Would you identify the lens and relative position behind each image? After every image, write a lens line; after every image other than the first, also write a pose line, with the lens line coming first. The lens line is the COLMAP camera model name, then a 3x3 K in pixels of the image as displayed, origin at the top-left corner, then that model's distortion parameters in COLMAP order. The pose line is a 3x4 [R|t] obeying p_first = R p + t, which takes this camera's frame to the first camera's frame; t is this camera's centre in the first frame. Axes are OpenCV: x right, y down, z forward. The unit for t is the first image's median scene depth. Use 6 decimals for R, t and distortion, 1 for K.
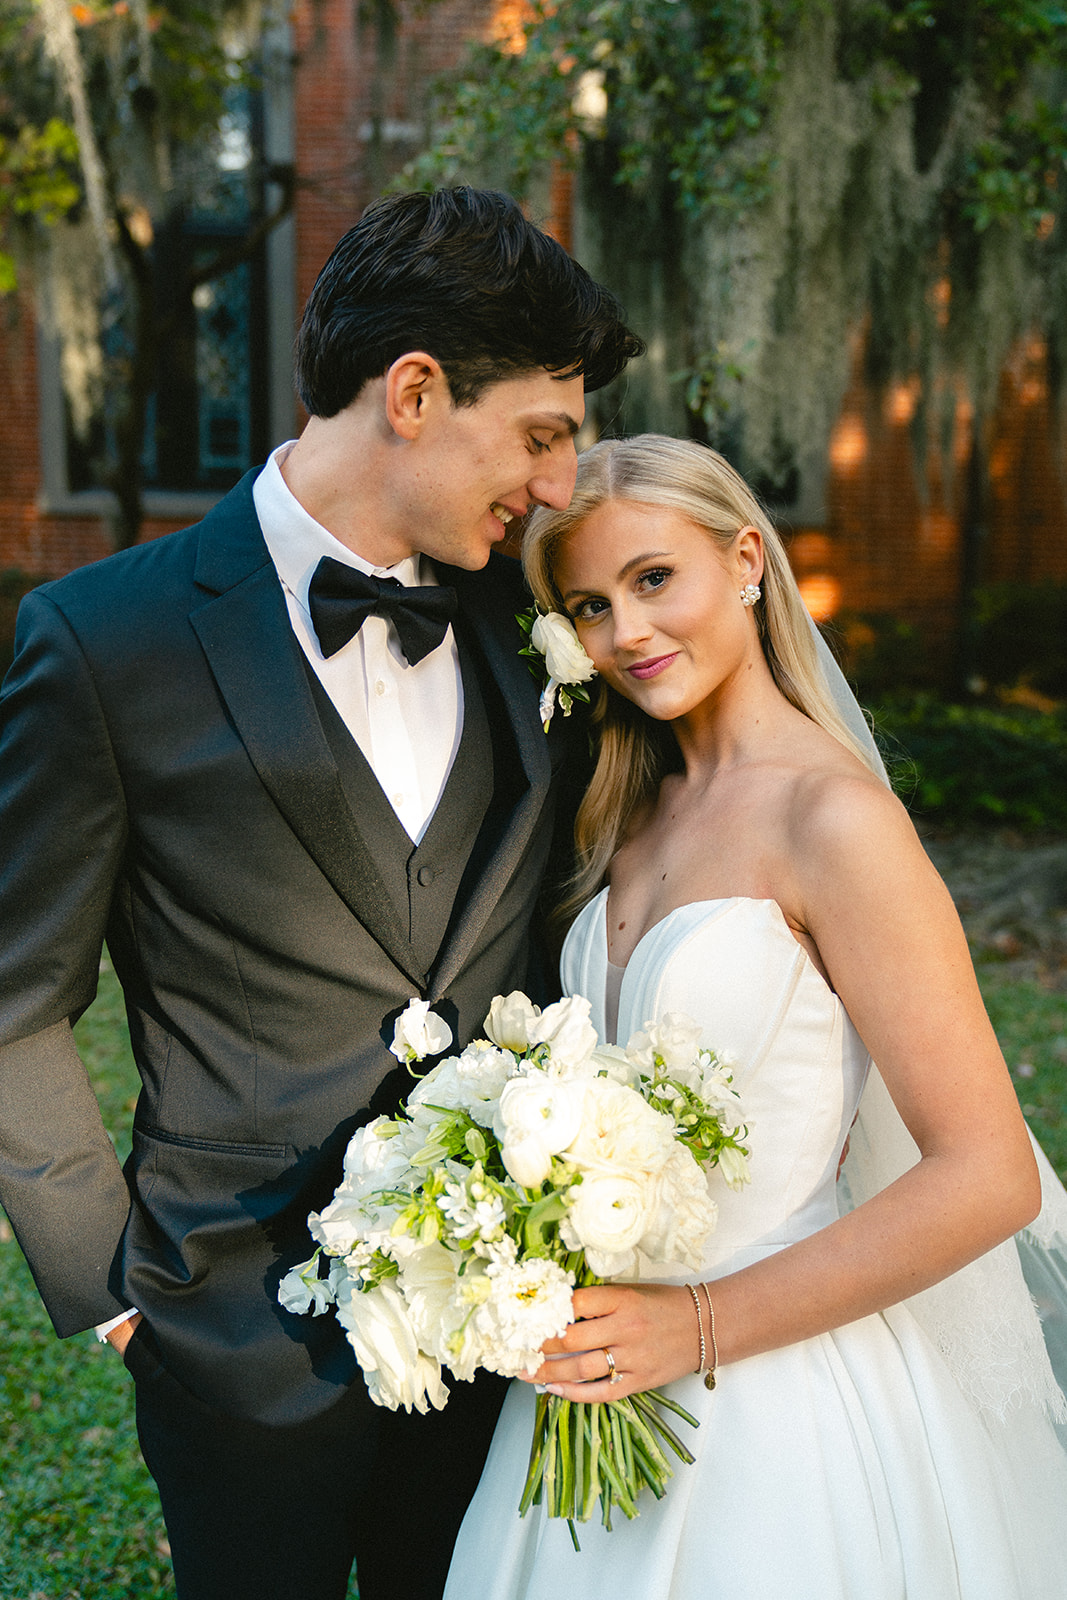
lens RADIAL K [[1520.5, 0, 519.7], [0, 1520.5, 797.3], [0, 0, 1]] dist [0.080676, 0.000000]
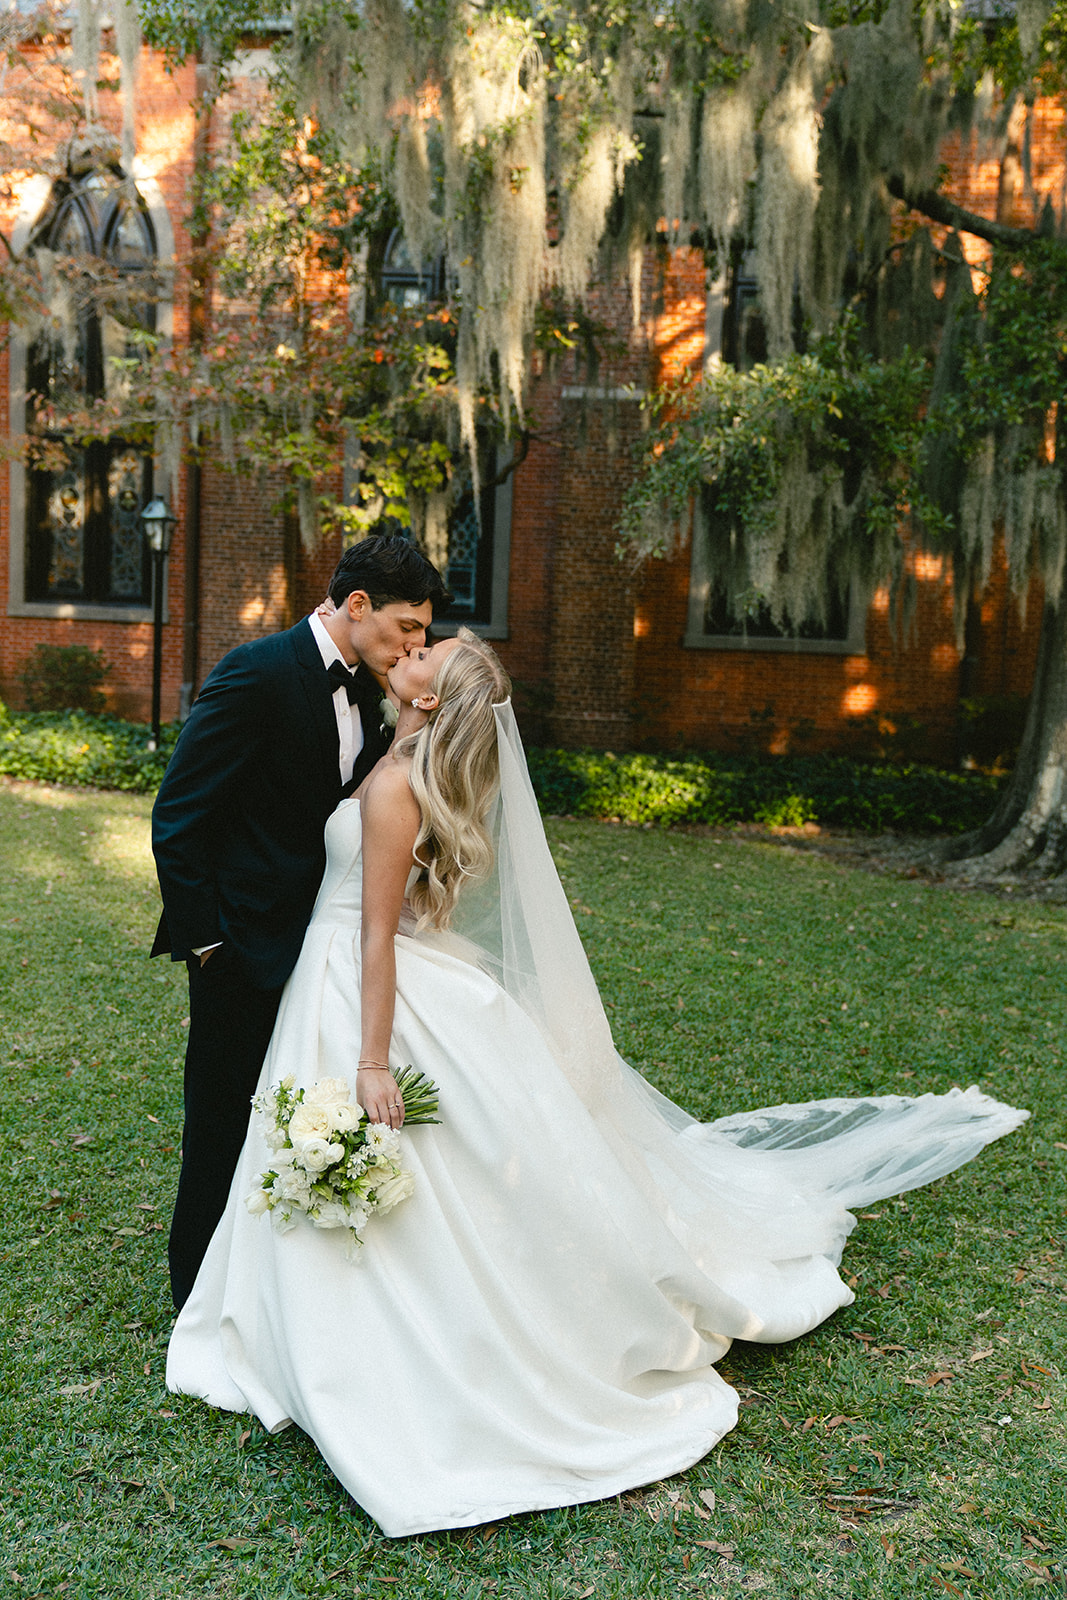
lens RADIAL K [[1665.8, 0, 490.5], [0, 1665.8, 818.5], [0, 0, 1]] dist [0.012705, 0.000000]
pose [[0.996341, 0.036809, -0.077139, -0.066708], [-0.041742, 0.997119, -0.063342, 0.257338], [0.074585, 0.066330, 0.995006, -1.574935]]
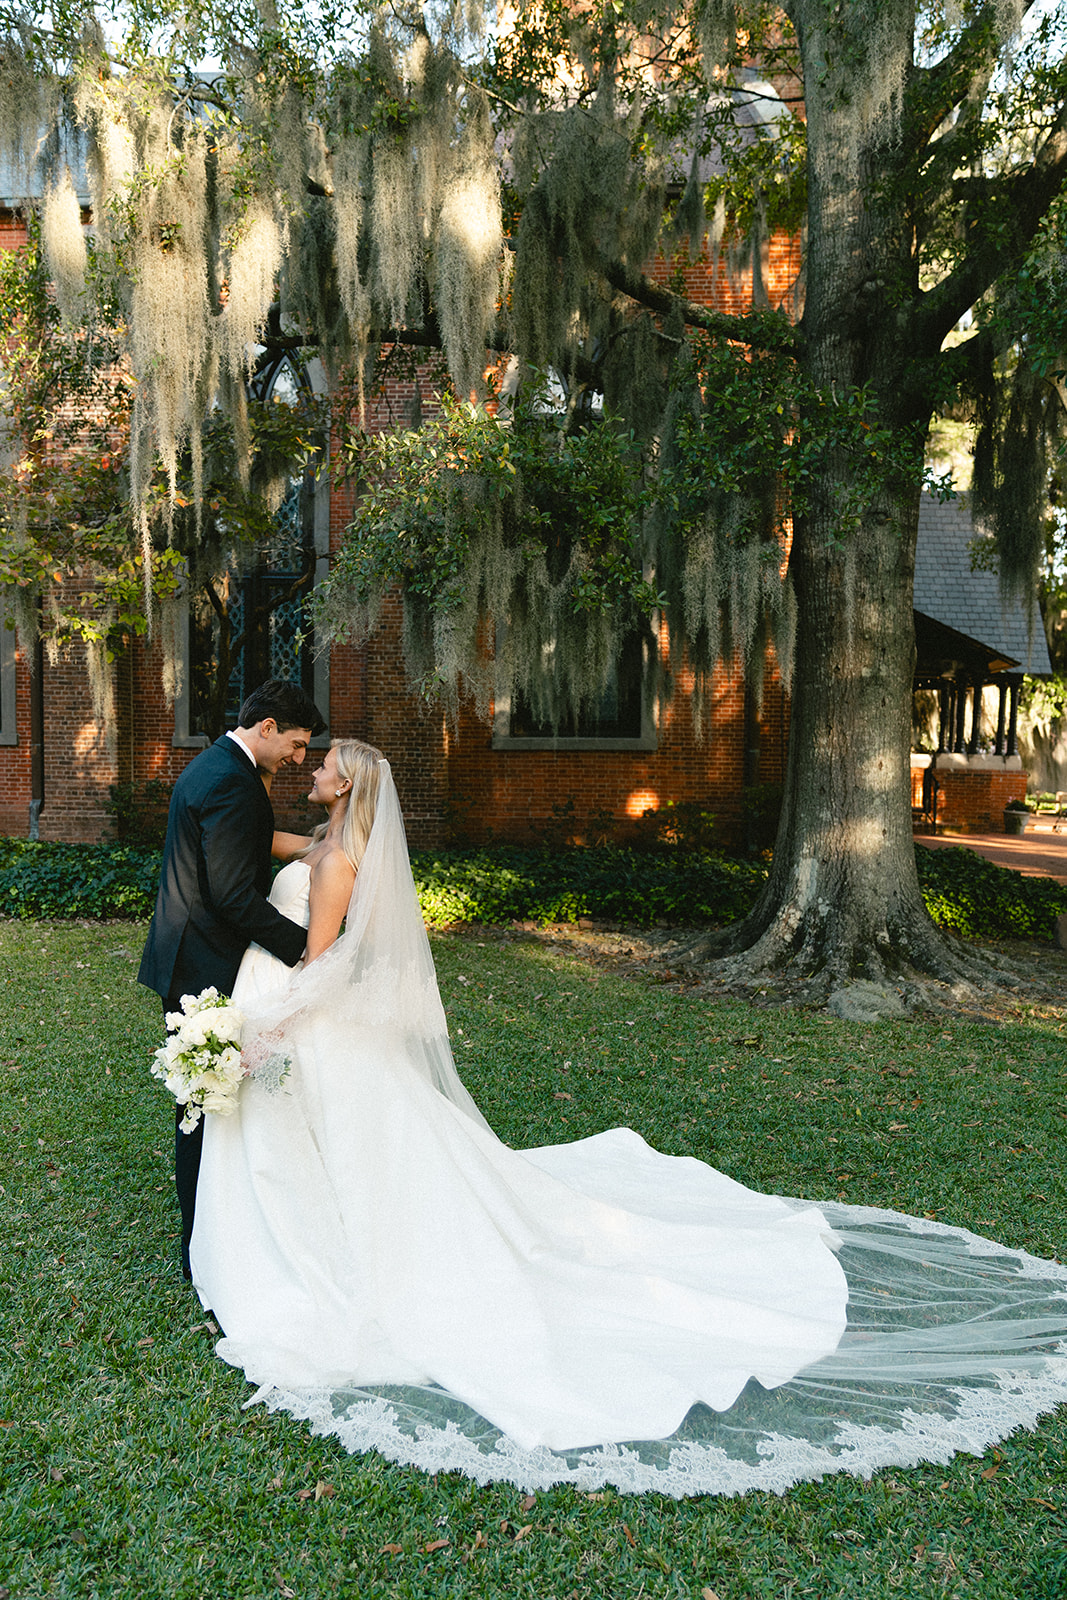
lens RADIAL K [[1205.1, 0, 532.1], [0, 1205.1, 810.2], [0, 0, 1]] dist [-0.015208, 0.005961]
pose [[0.999511, -0.006412, -0.030601, 0.291329], [0.002643, 0.992567, -0.121670, 0.104181], [0.031153, 0.121530, 0.992099, -0.619051]]
